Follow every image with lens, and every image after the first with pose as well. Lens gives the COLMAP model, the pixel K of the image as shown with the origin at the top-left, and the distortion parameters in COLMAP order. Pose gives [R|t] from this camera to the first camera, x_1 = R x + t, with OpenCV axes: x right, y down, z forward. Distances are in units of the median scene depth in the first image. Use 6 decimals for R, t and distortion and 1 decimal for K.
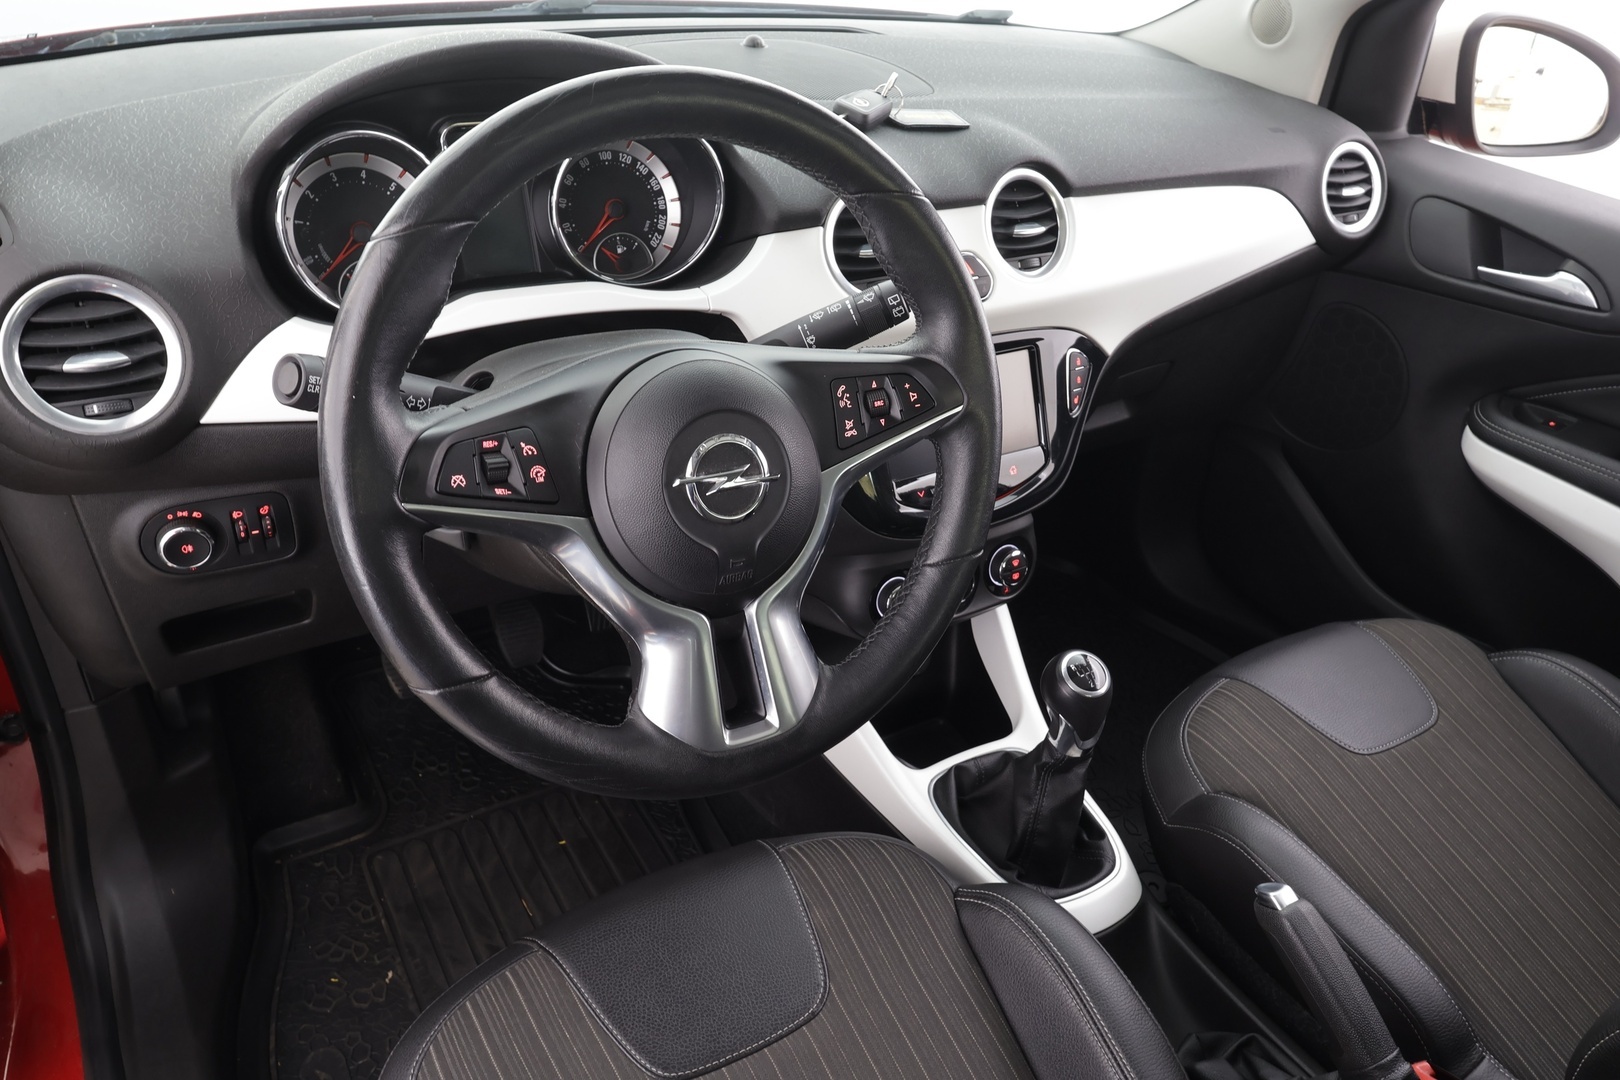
lens RADIAL K [[1176.6, 0, 810.0], [0, 1176.6, 540.0], [0, 0, 1]] dist [-0.000253, -0.000829]
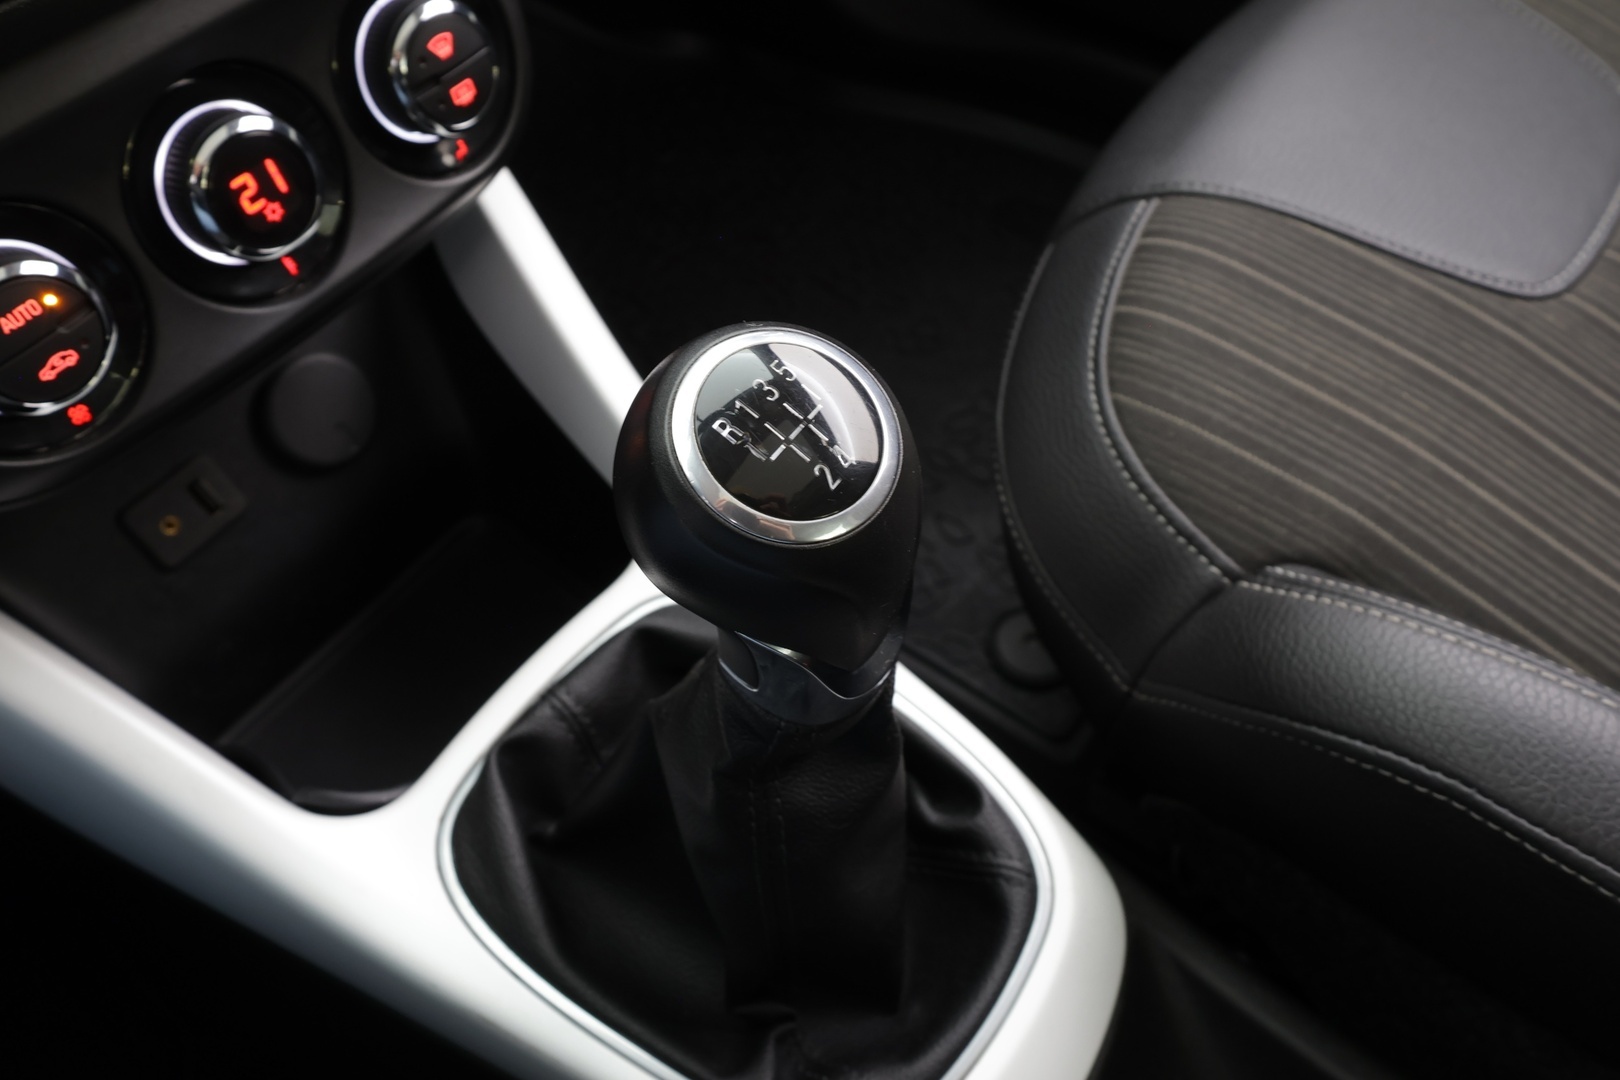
lens RADIAL K [[1227.1, 0, 810.0], [0, 1227.1, 540.0], [0, 0, 1]] dist [0.043529, 0.002533]
pose [[0.915671, -0.370784, 0.155133, 0.190894], [0.288977, 0.875594, 0.387075, 0.039125], [-0.279355, -0.309603, 0.908904, 0.765189]]
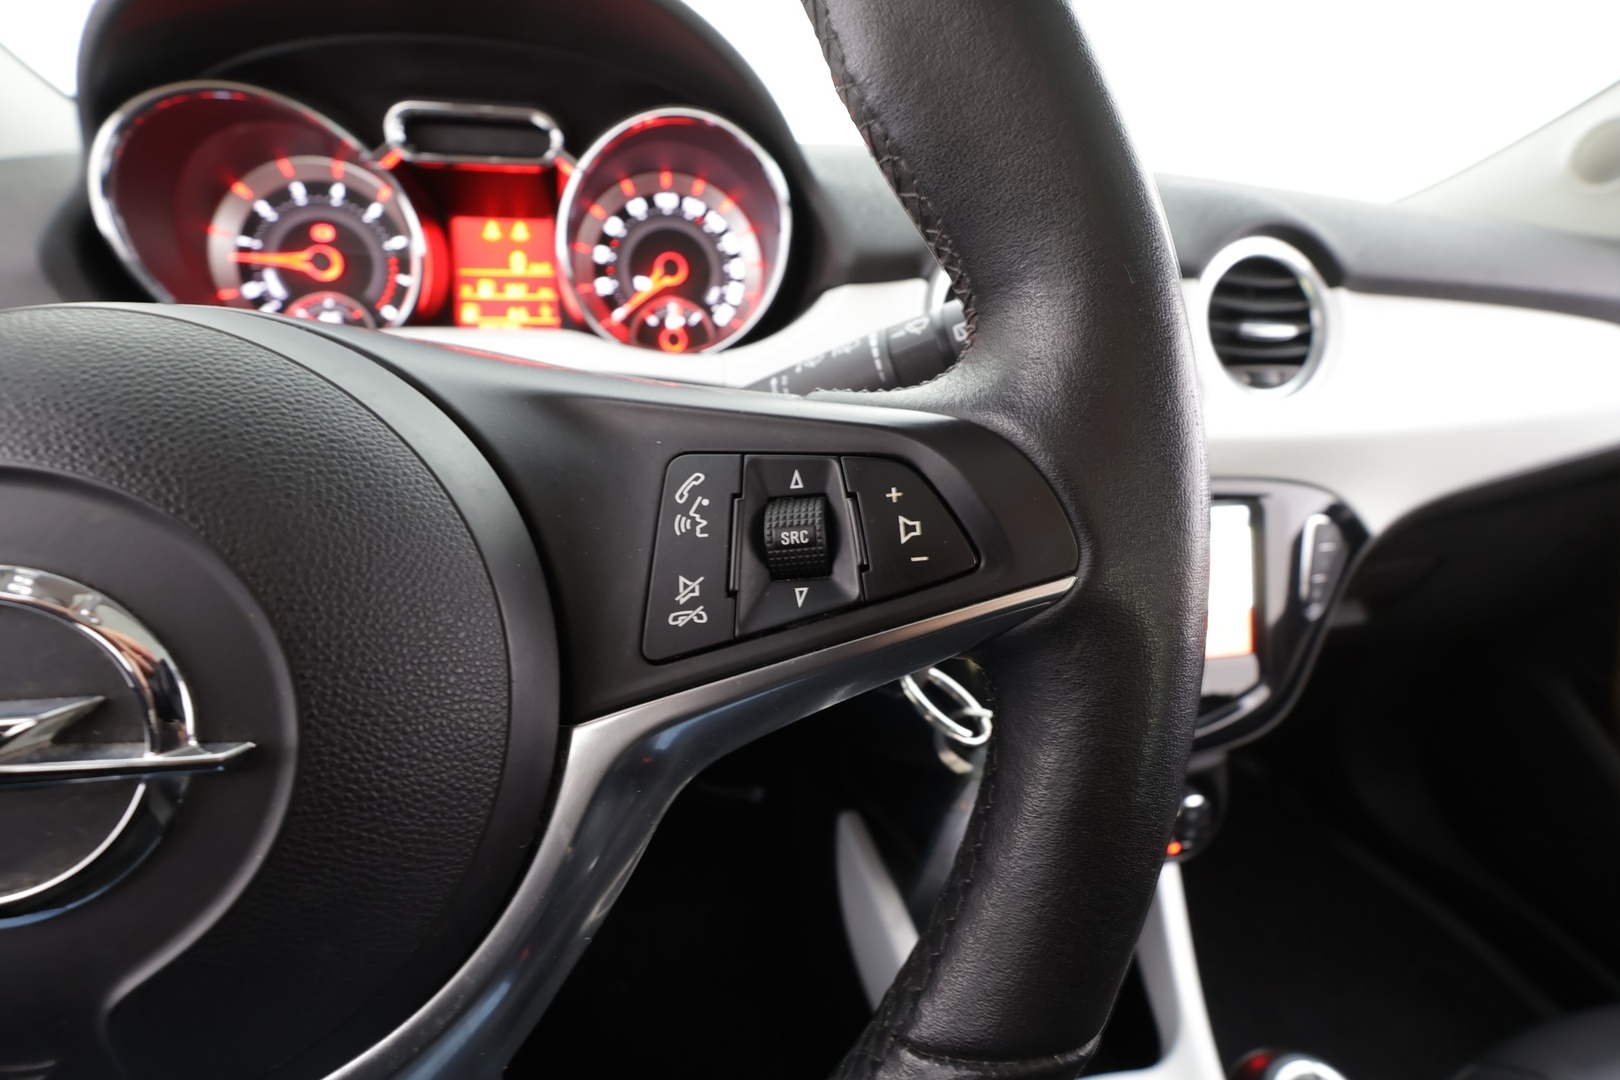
lens RADIAL K [[746.5, 0, 810.0], [0, 746.5, 540.0], [0, 0, 1]] dist [-0.000664, -0.000125]
pose [[0.945375, 0.113147, -0.305719, 0.089706], [-0.151711, 0.982789, -0.105403, -0.067532], [0.288531, 0.146027, 0.946270, 0.577824]]
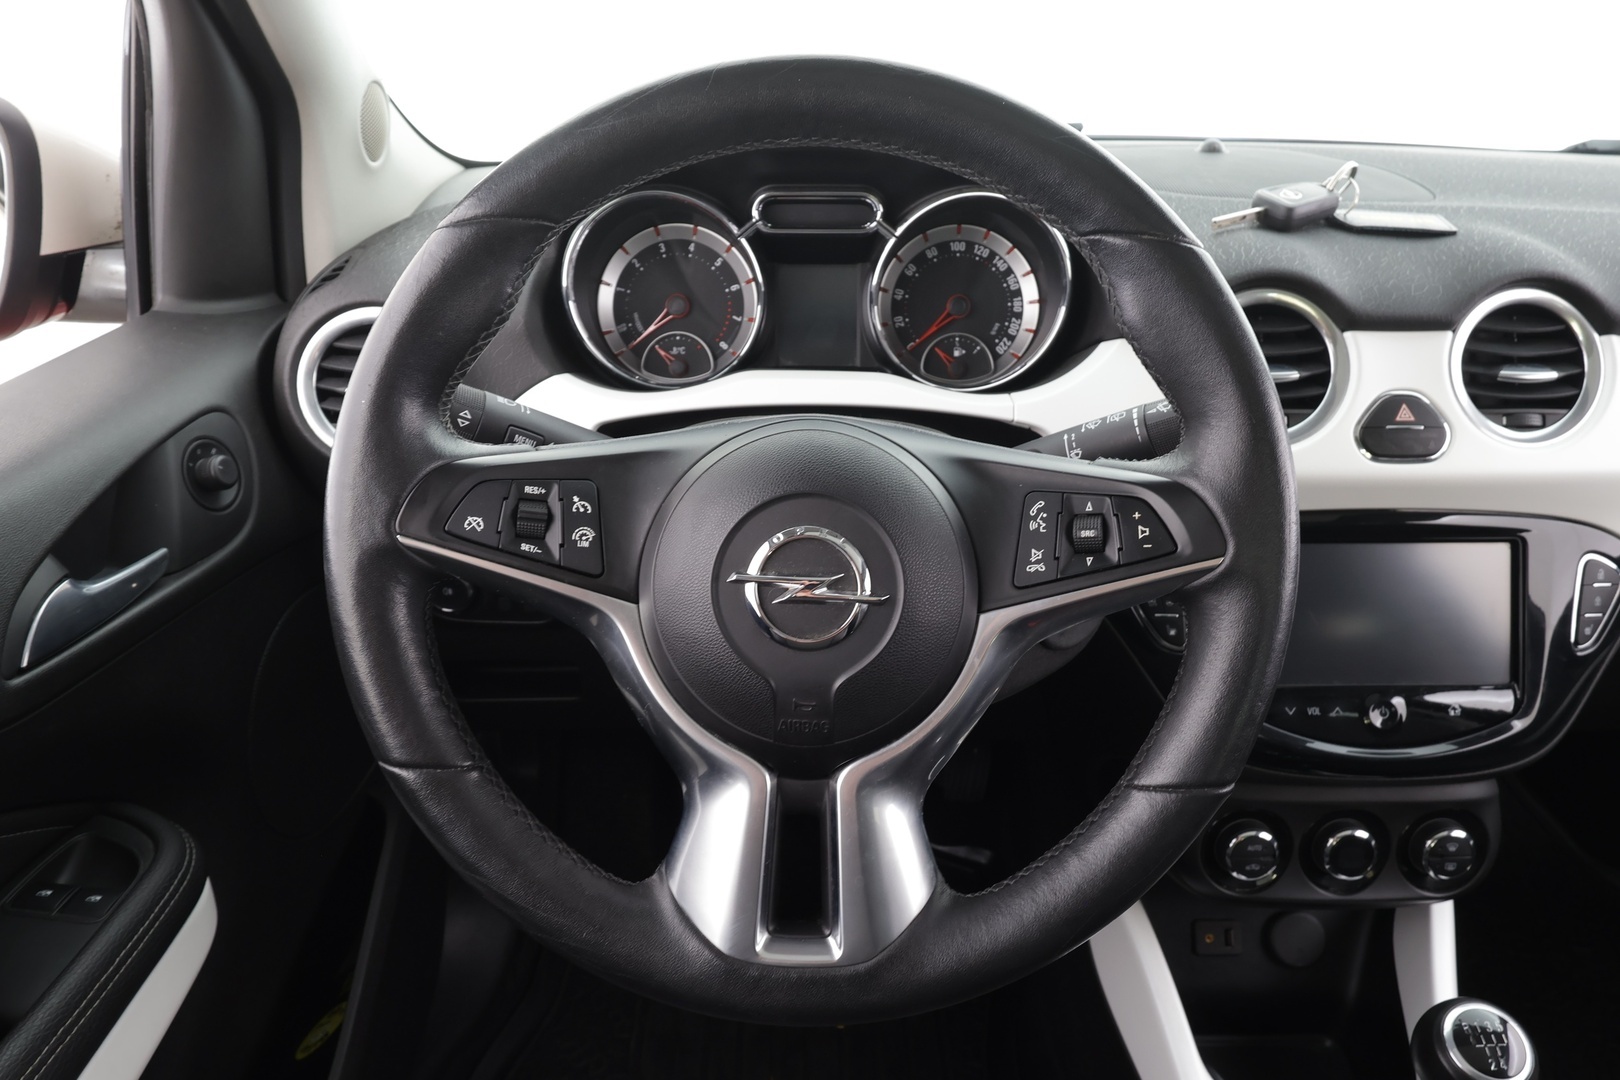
lens RADIAL K [[1149.0, 0, 810.0], [0, 1149.0, 540.0], [0, 0, 1]] dist [0.000386, -0.000303]
pose [[0.858632, 0.148035, -0.490751, 0.179151], [-0.221689, 0.970466, -0.095132, -0.008578], [0.462174, 0.190477, 0.866091, 0.243842]]
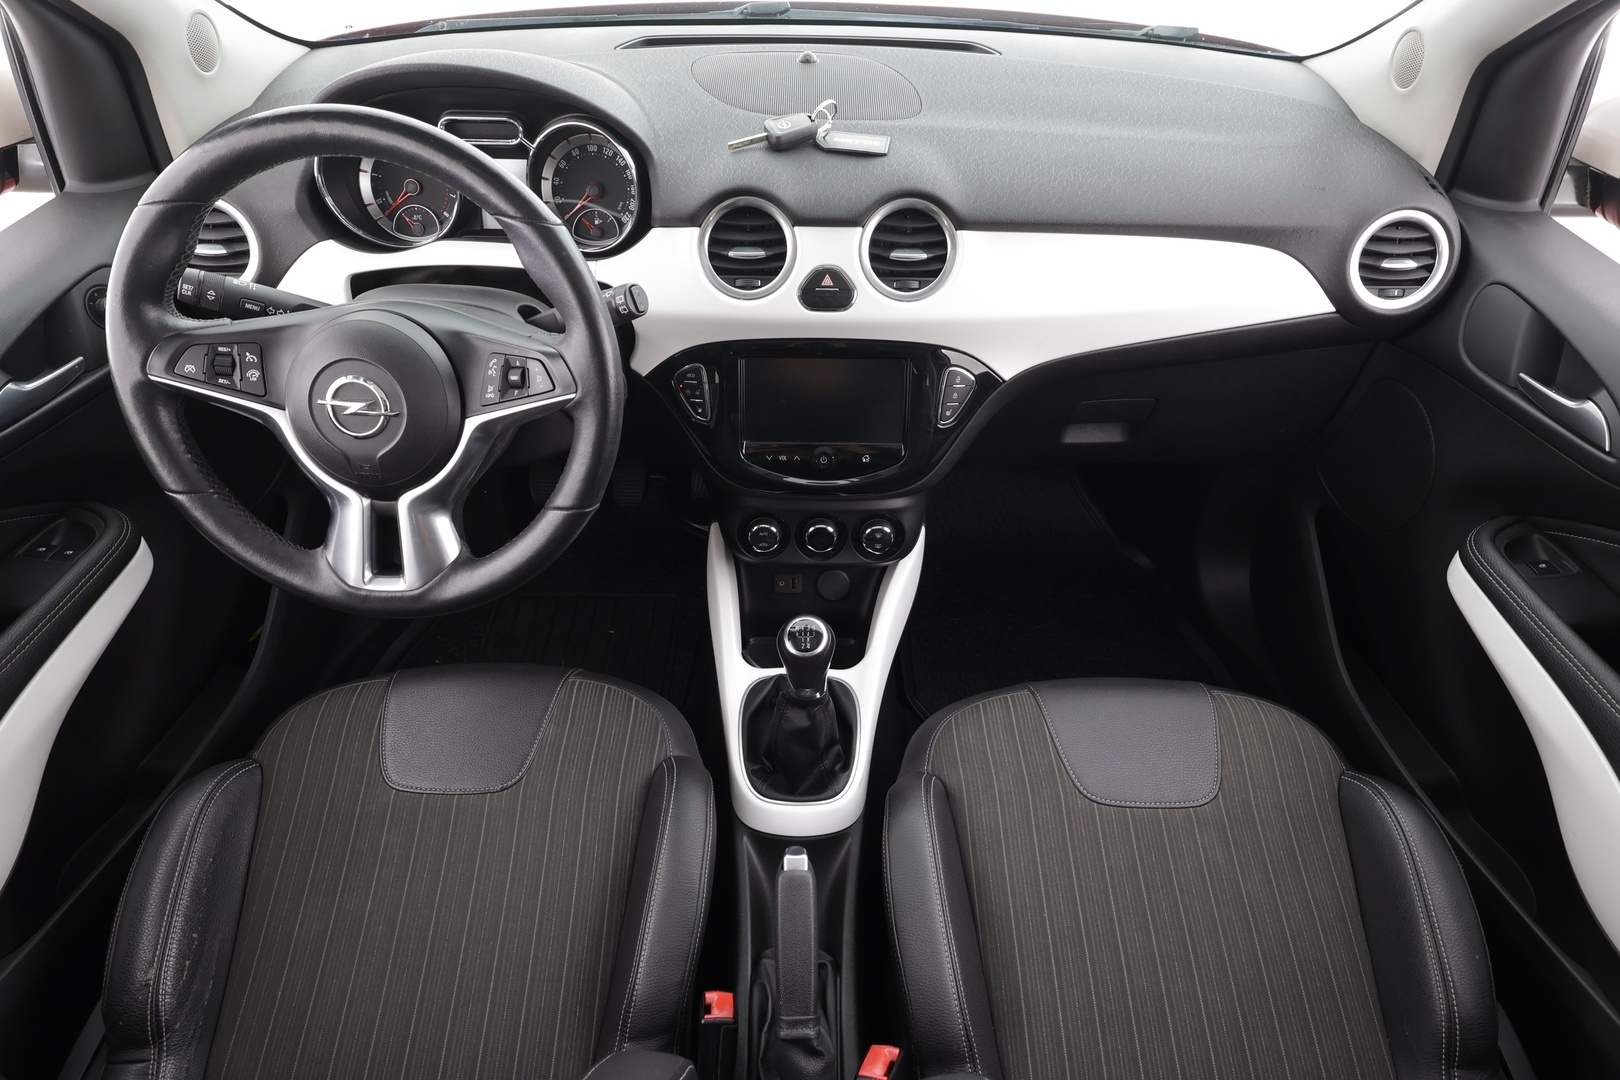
lens RADIAL K [[924.2, 0, 810.0], [0, 924.2, 540.0], [0, 0, 1]] dist [-0.001916, 0.001420]
pose [[0.852465, 0.294031, -0.432261, 0.599460], [-0.235901, 0.954226, 0.183860, -0.151007], [0.466535, -0.054763, 0.882806, 0.167861]]
